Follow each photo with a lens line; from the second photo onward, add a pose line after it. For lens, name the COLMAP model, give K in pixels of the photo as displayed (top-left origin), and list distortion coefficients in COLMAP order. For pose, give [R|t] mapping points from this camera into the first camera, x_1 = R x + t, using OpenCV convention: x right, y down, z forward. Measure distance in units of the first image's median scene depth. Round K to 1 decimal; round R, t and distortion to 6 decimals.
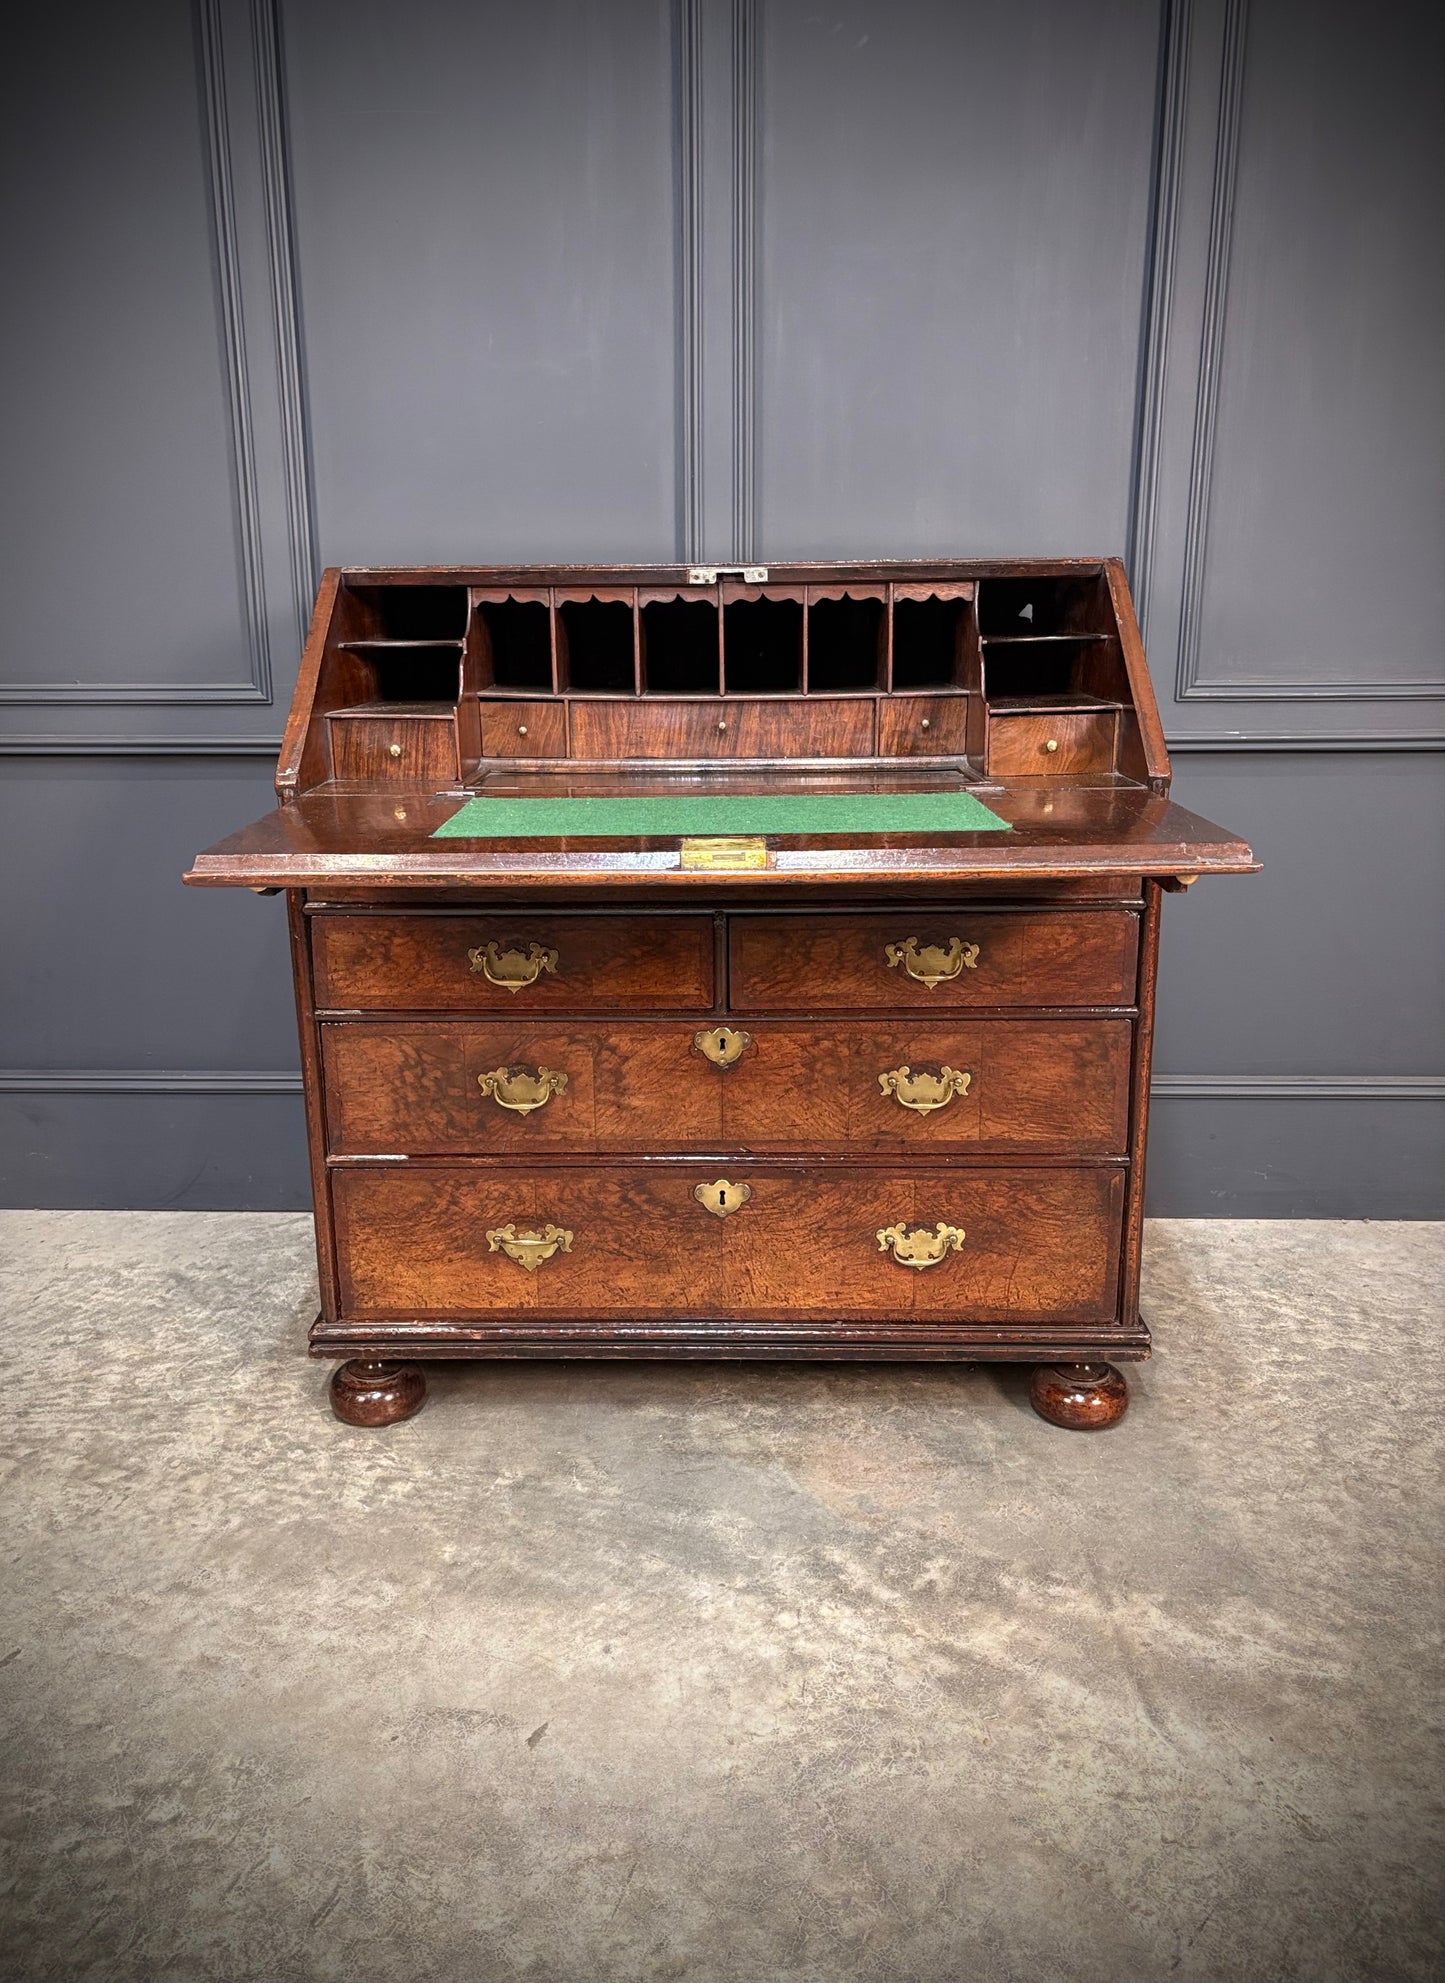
lens RADIAL K [[1536.5, 0, 686.3], [0, 1536.5, 974.4], [0, 0, 1]] dist [0.066440, -0.078612]
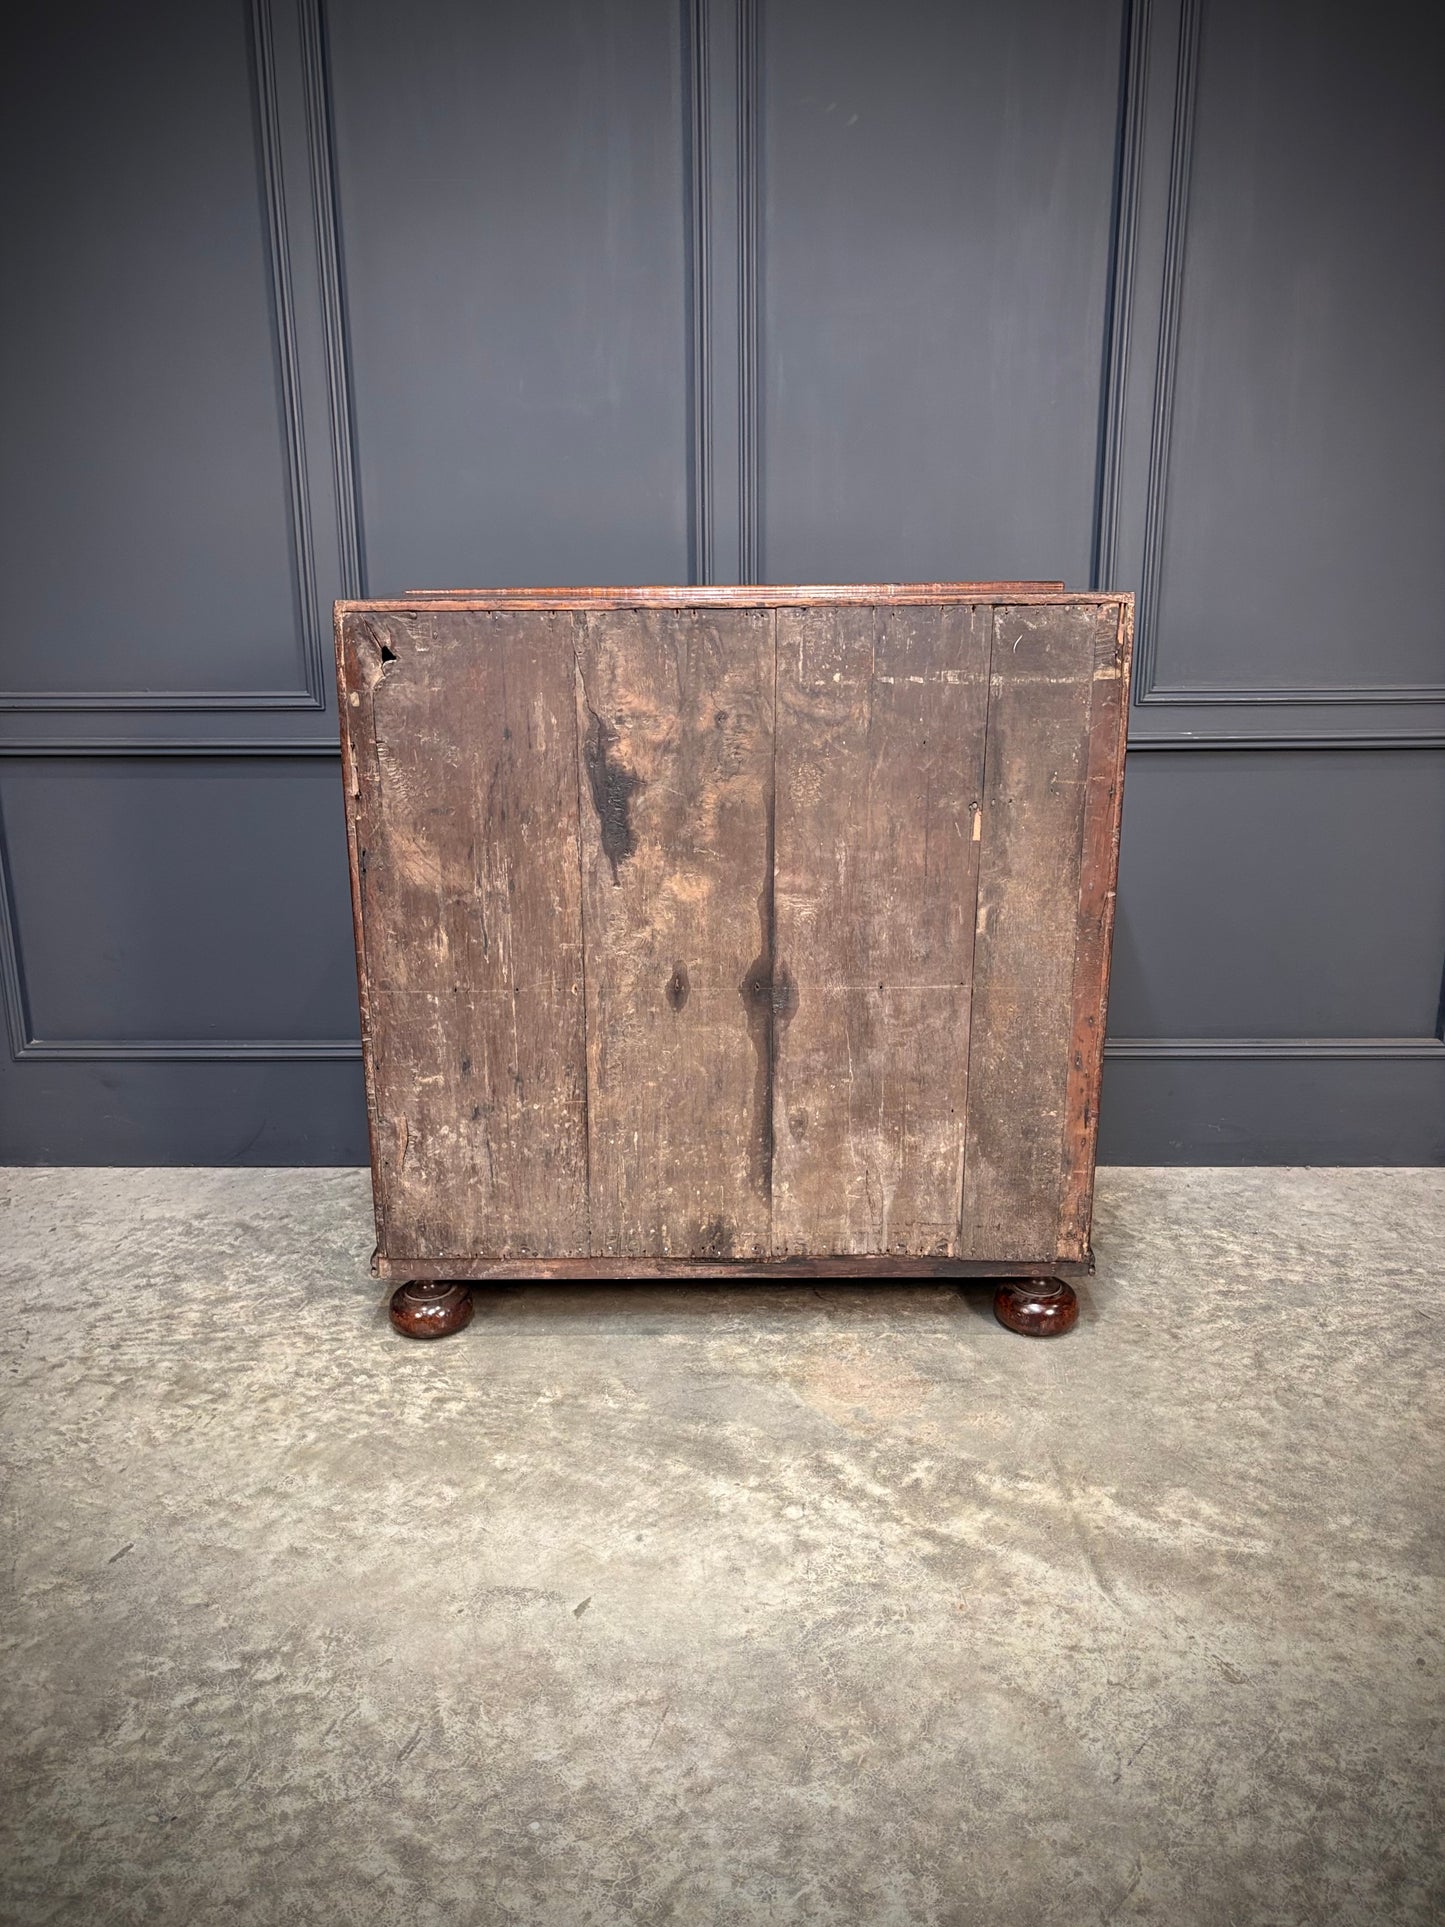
lens RADIAL K [[1500.8, 0, 713.0], [0, 1500.8, 955.4], [0, 0, 1]] dist [0.026267, 0.002471]
pose [[0.999864, -0.005714, 0.015462, -0.009532], [0.005521, 0.999907, 0.012506, -0.014457], [-0.015532, -0.012419, 0.999802, -0.112420]]
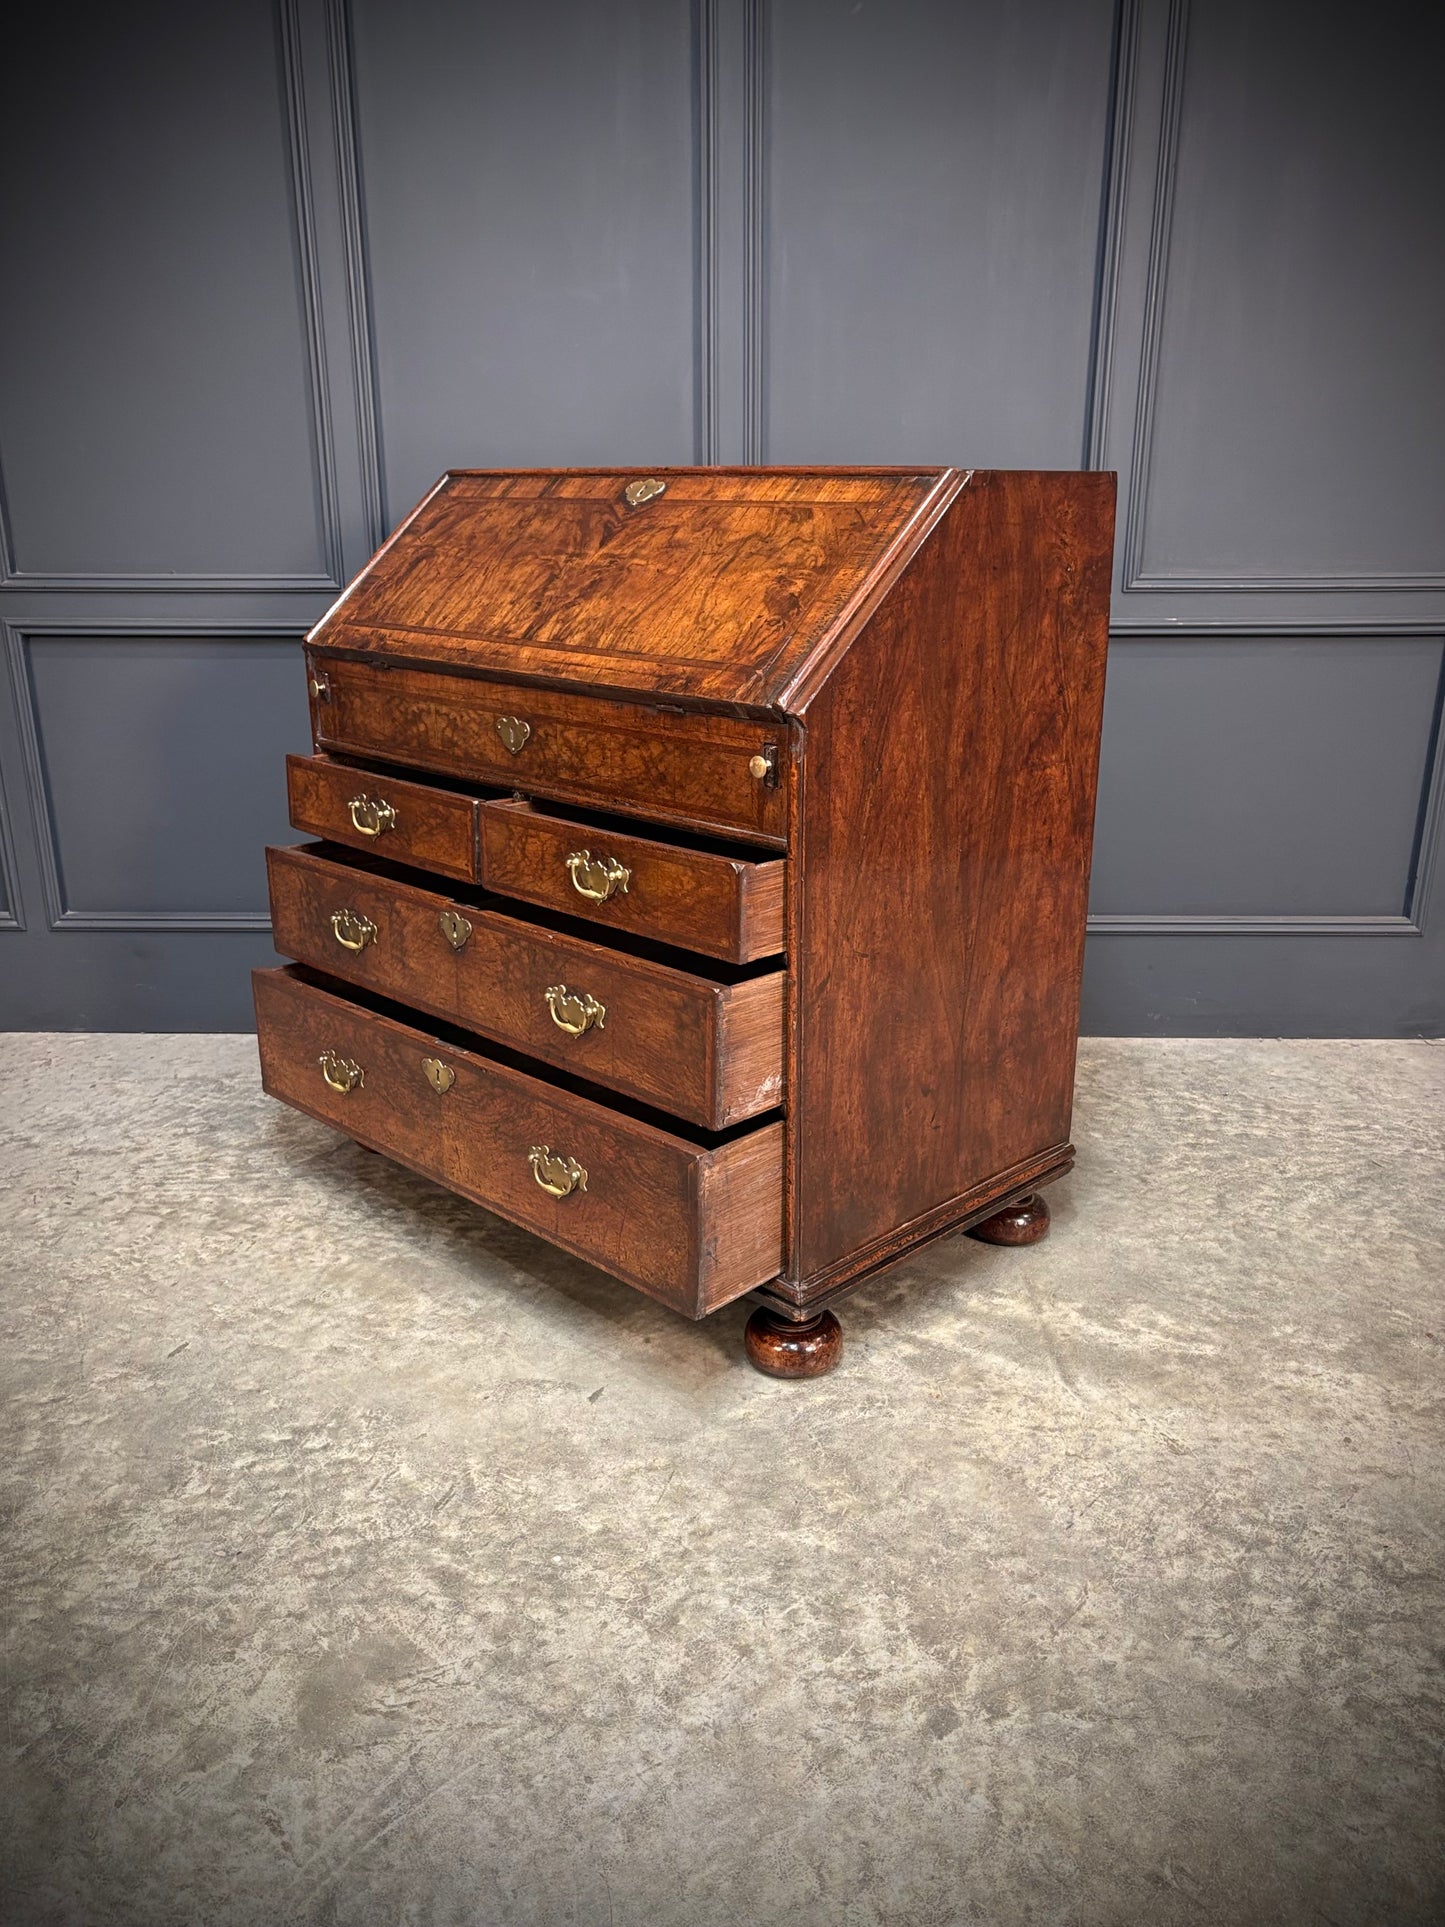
lens RADIAL K [[1518.8, 0, 712.5], [0, 1518.8, 959.2], [0, 0, 1]] dist [0.012550, 0.001671]
pose [[0.999894, -0.000713, 0.014553, -0.013302], [-0.000230, 0.997907, 0.064663, 0.034022], [-0.014568, -0.064659, 0.997801, -0.206189]]
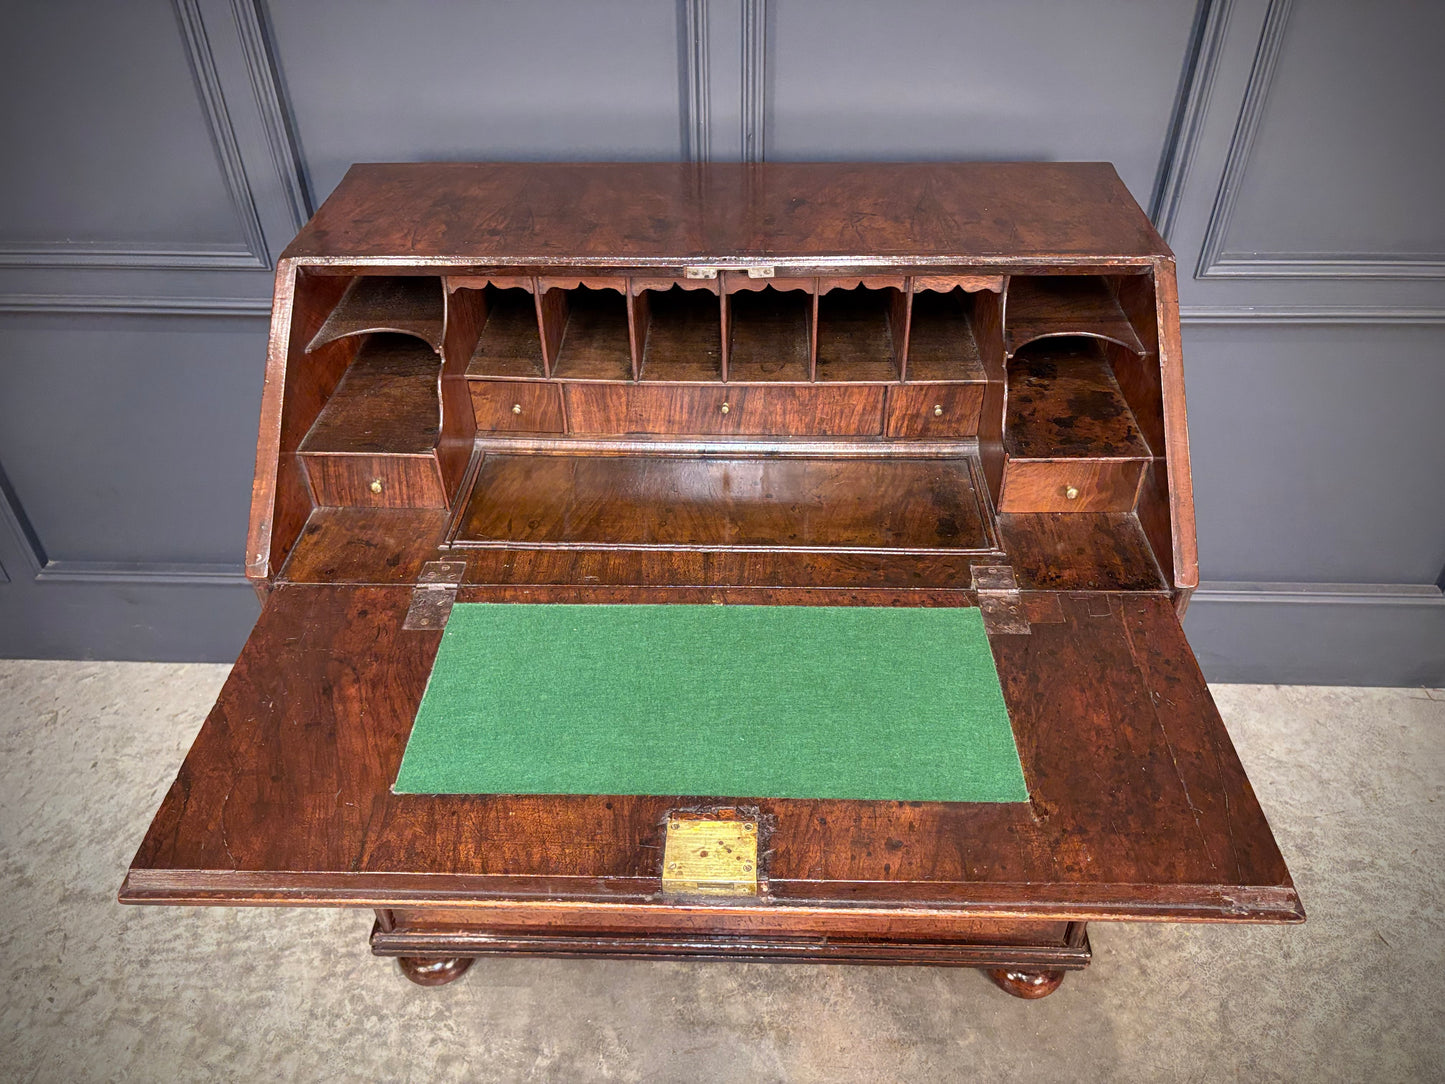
lens RADIAL K [[1111.0, 0, 722.5], [0, 1111.0, 542.0], [0, 0, 1]] dist [0.070908, -0.082408]
pose [[0.999996, -0.001196, -0.002526, 0.026802], [0.002134, 0.910437, 0.413643, -0.425444], [0.001806, -0.413647, 0.910435, 0.385868]]
